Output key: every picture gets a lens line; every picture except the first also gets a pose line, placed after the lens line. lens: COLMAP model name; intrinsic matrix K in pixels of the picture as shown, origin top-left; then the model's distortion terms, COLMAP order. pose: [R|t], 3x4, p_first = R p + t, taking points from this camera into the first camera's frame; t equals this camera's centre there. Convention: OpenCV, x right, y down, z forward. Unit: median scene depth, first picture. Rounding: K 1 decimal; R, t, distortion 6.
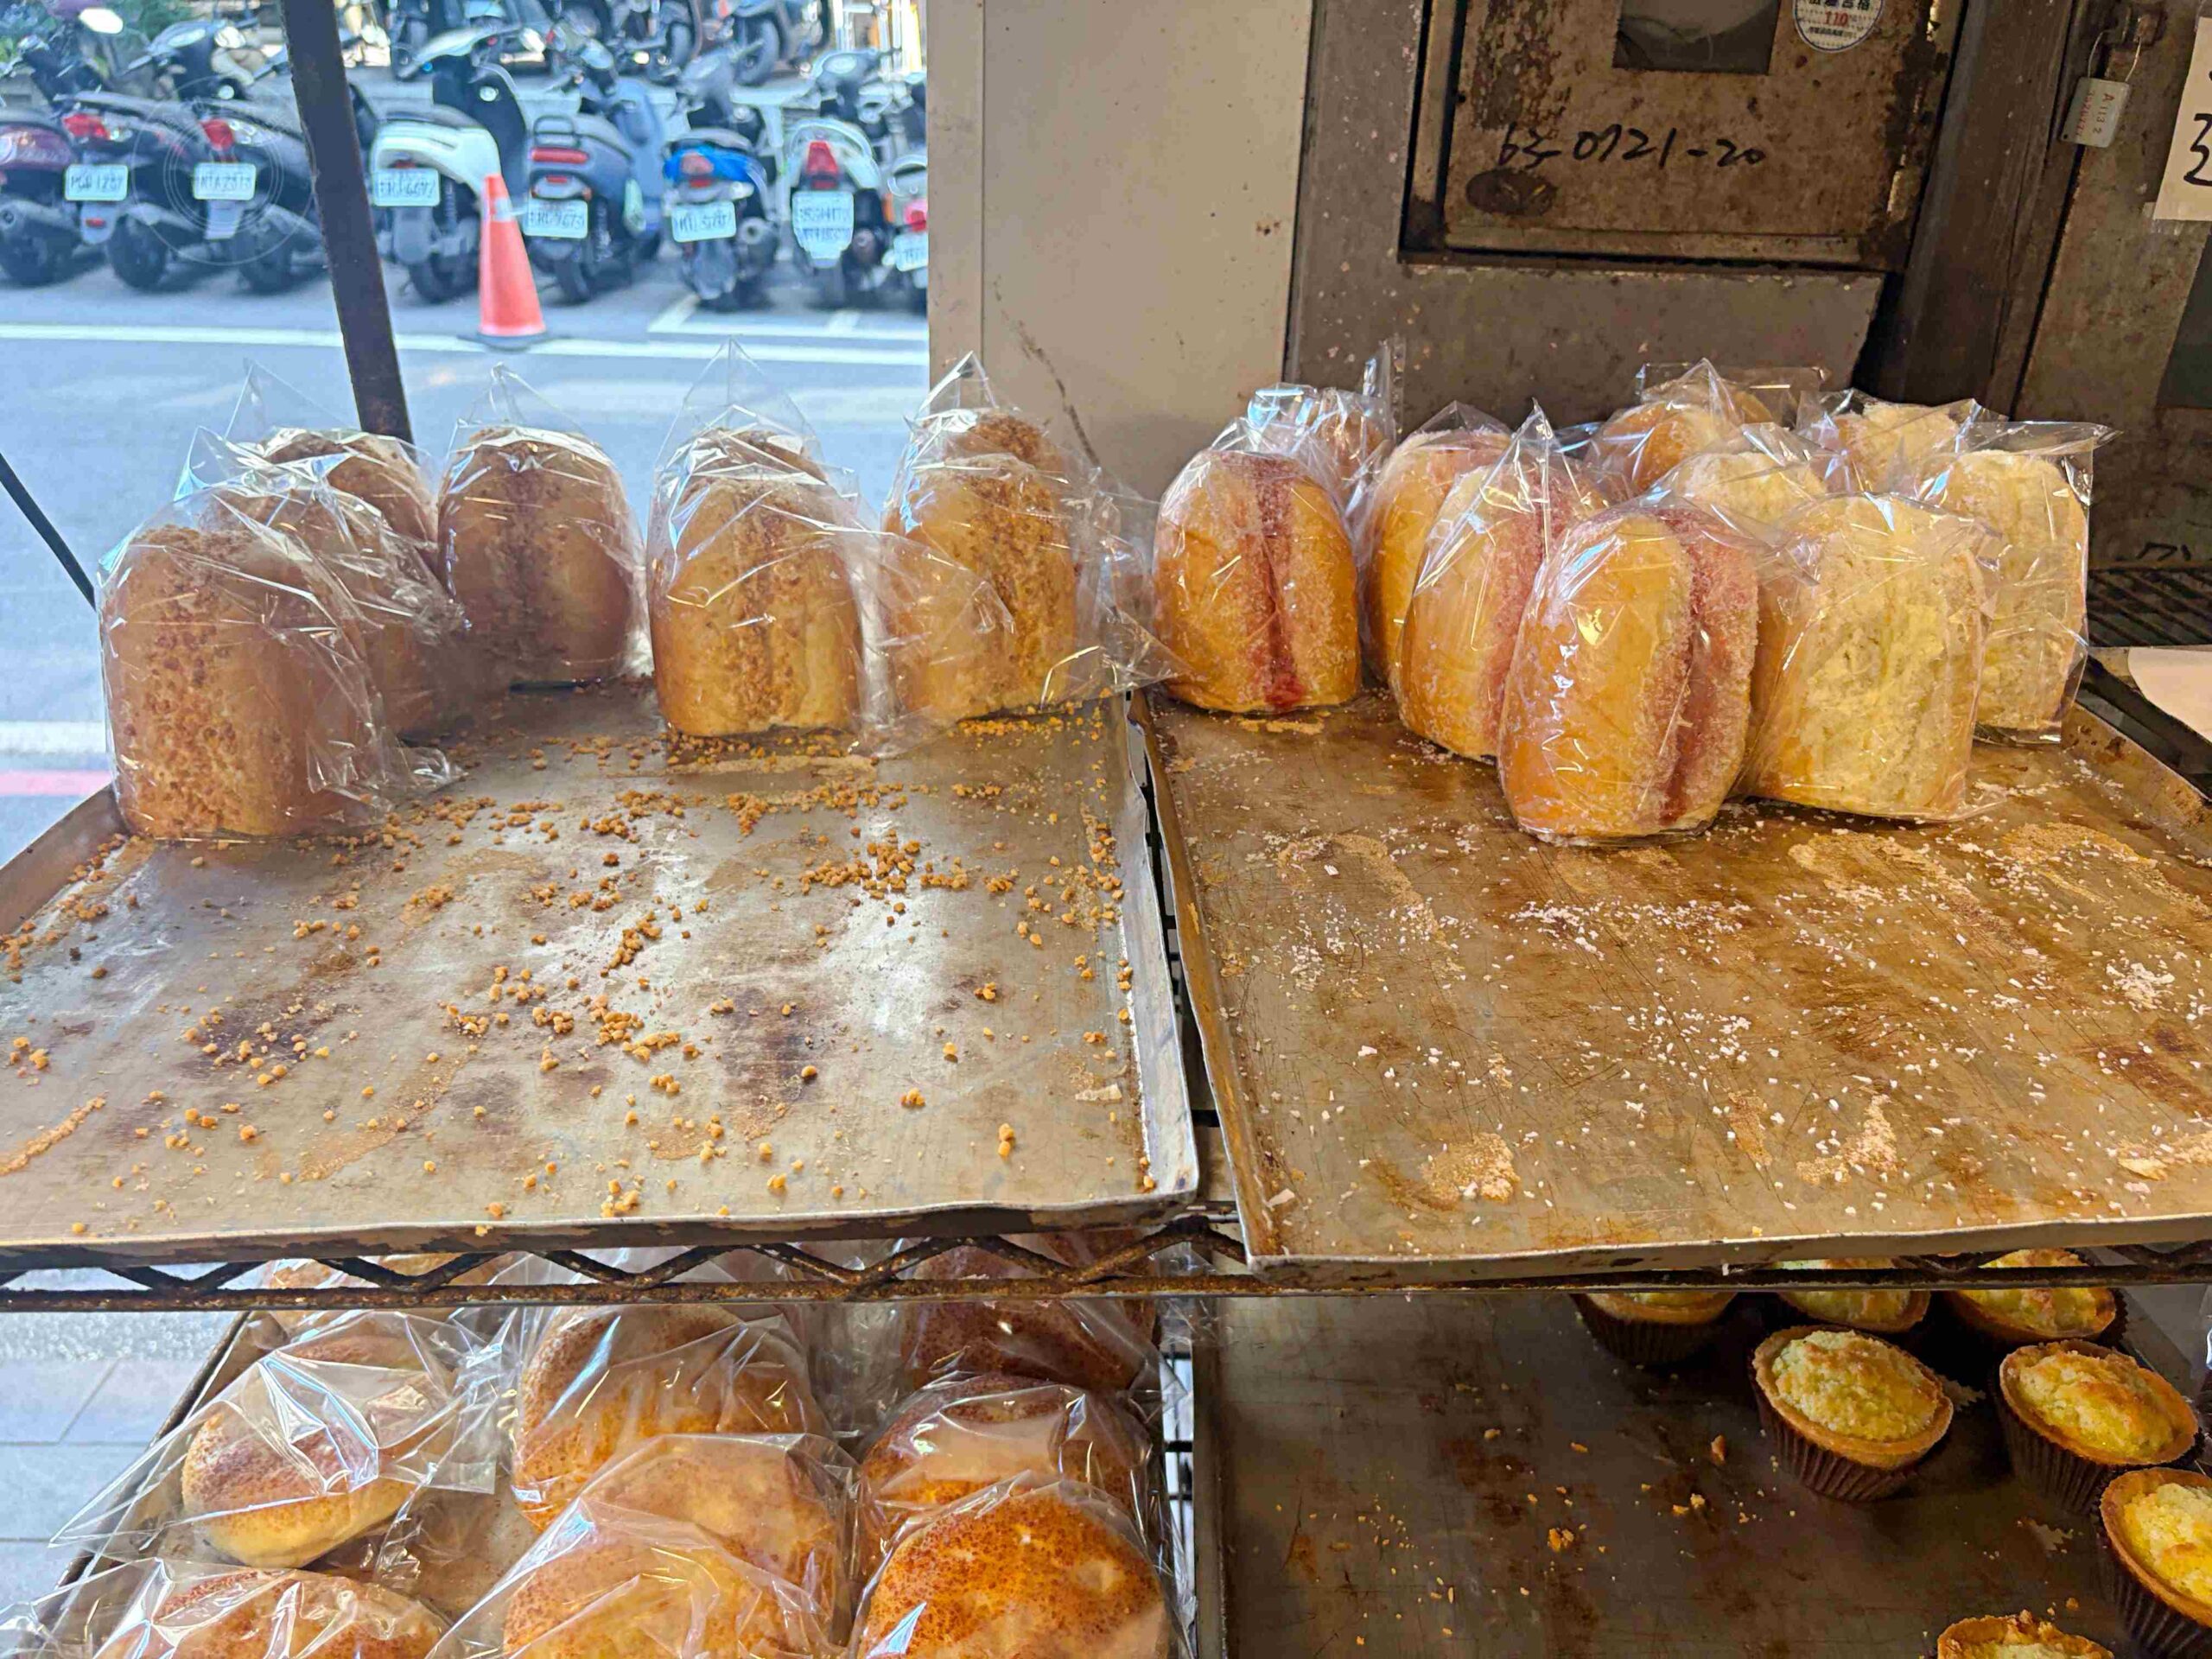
lens RADIAL K [[1713.1, 0, 1110.0], [0, 1713.1, 841.1], [0, 0, 1]] dist [0.040289, -0.046170]
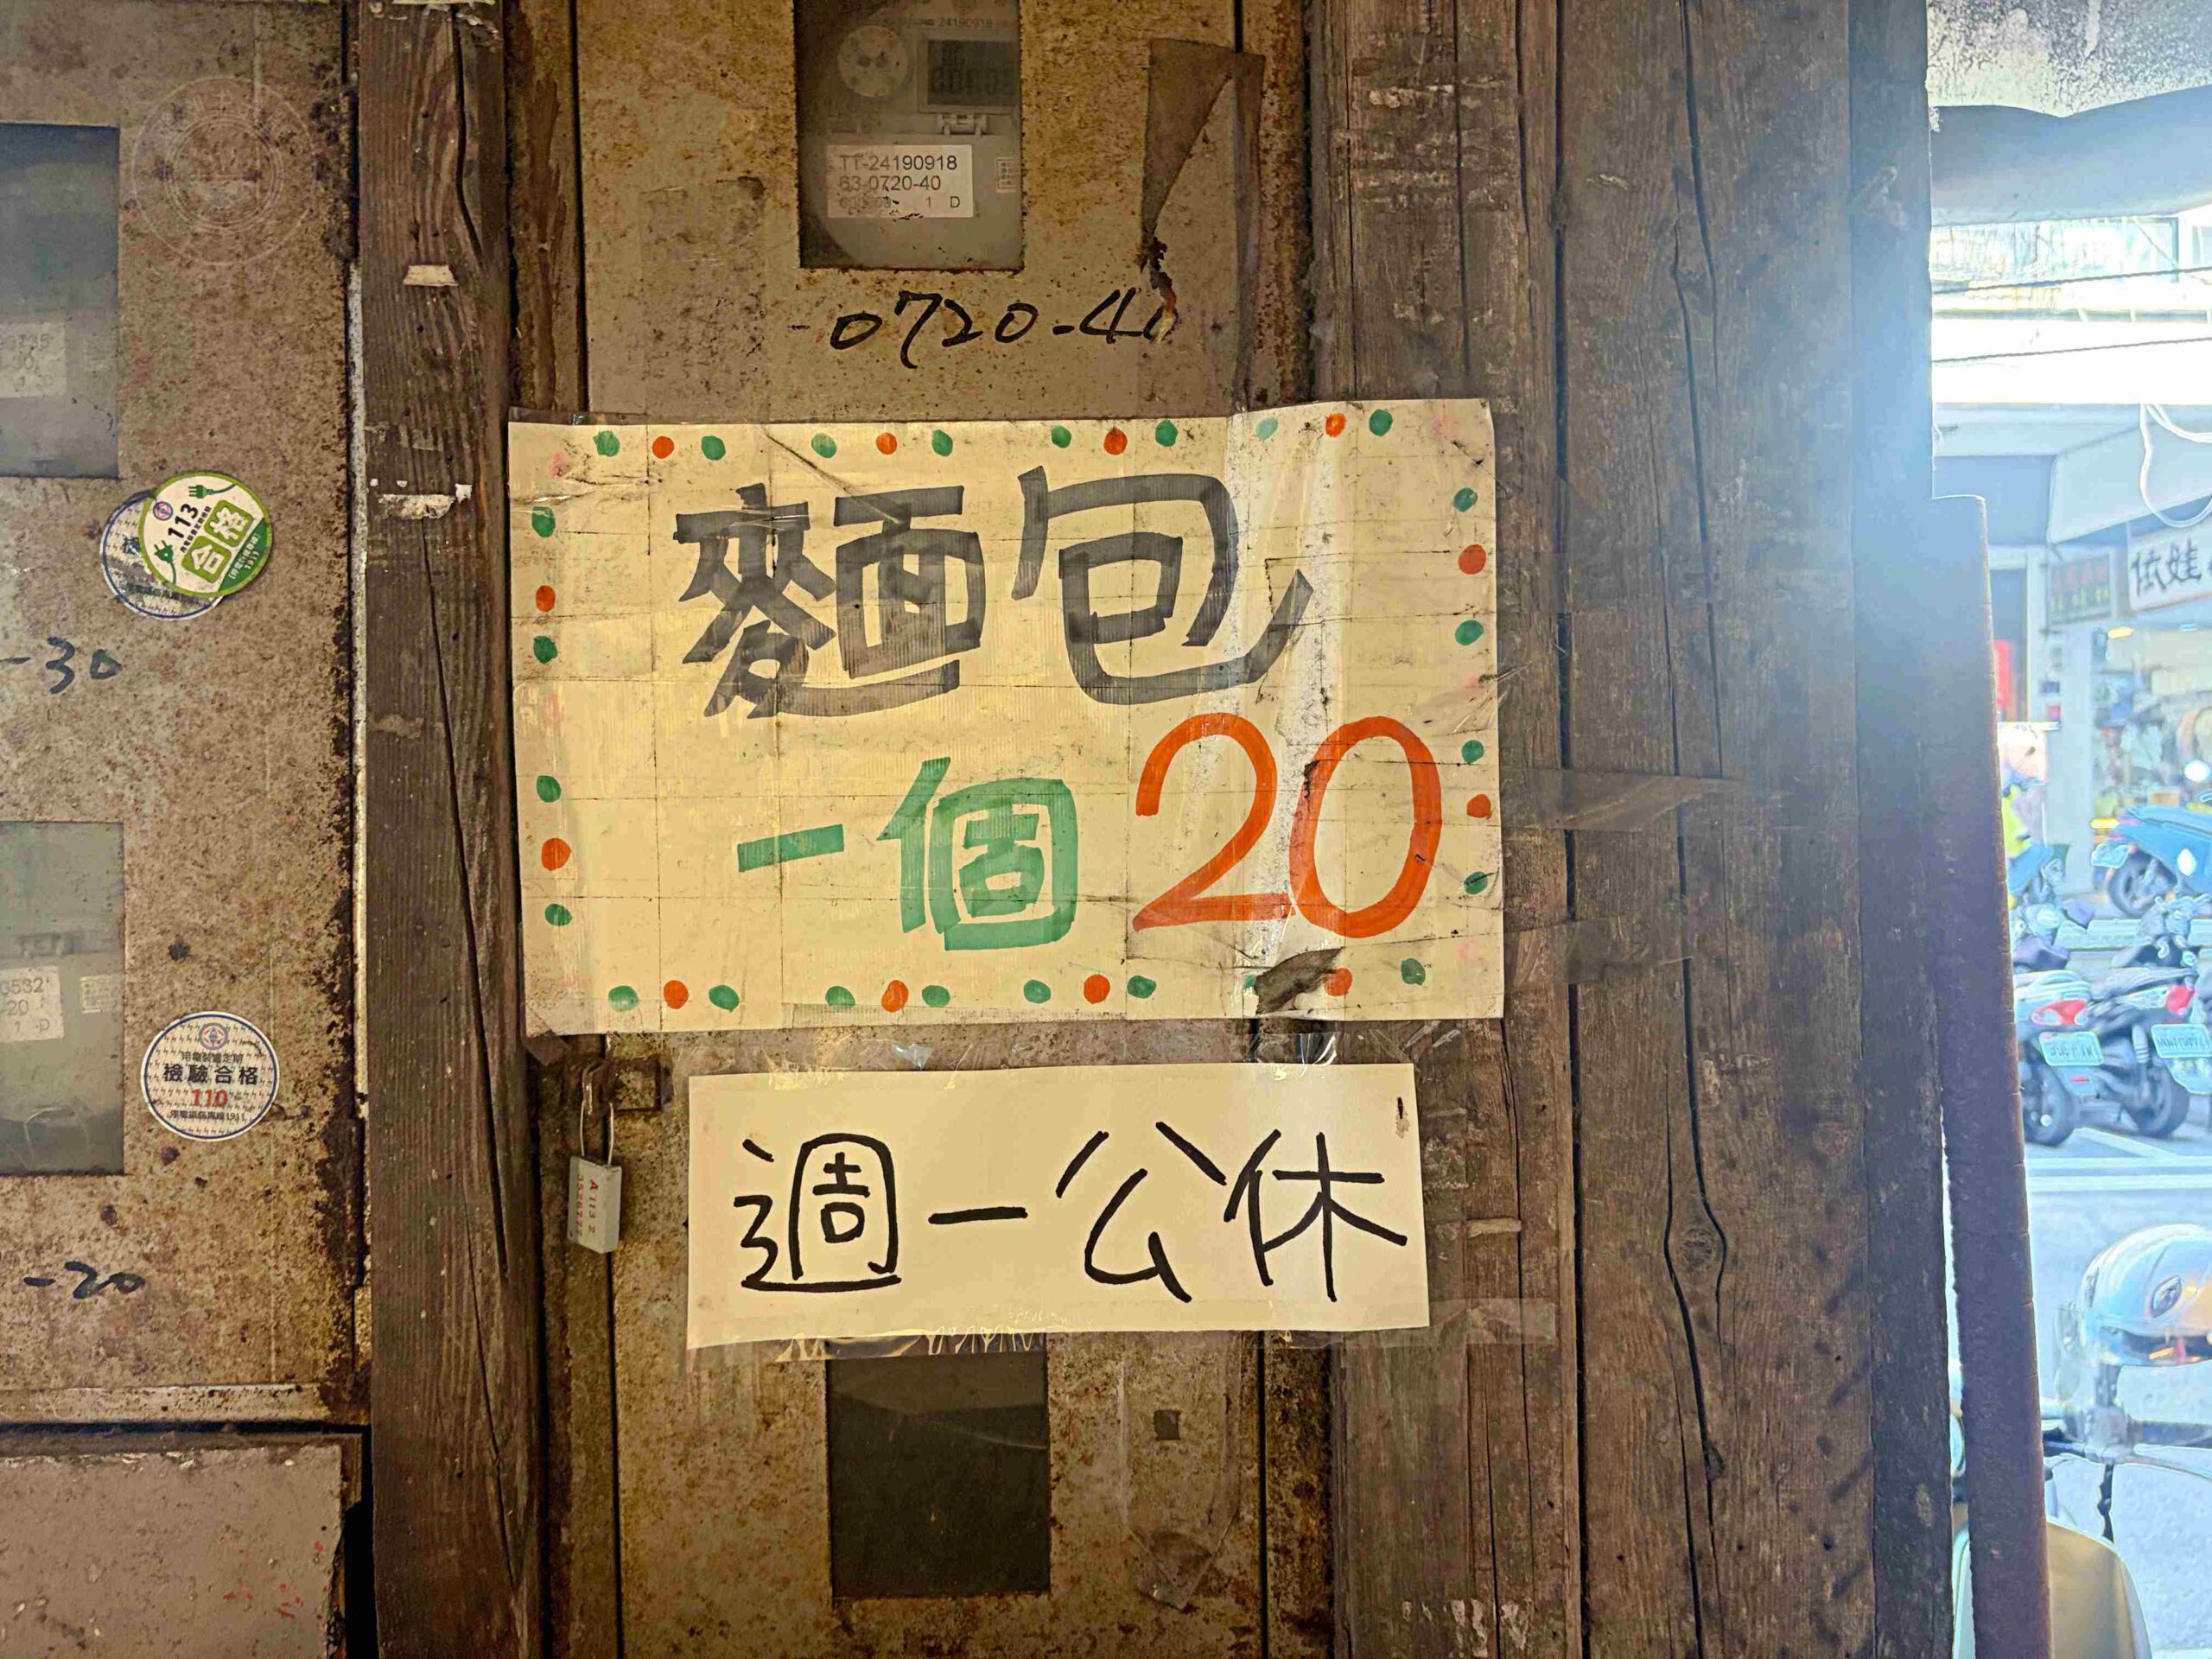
lens RADIAL K [[1713.1, 0, 1105.7], [0, 1713.1, 836.6], [0, 0, 1]] dist [0.040289, -0.046170]
pose [[0.998083, -0.038965, 0.048076, 0.745184], [0.056367, 0.893050, -0.446412, -0.229161], [-0.025540, 0.448267, 0.893535, 0.300133]]
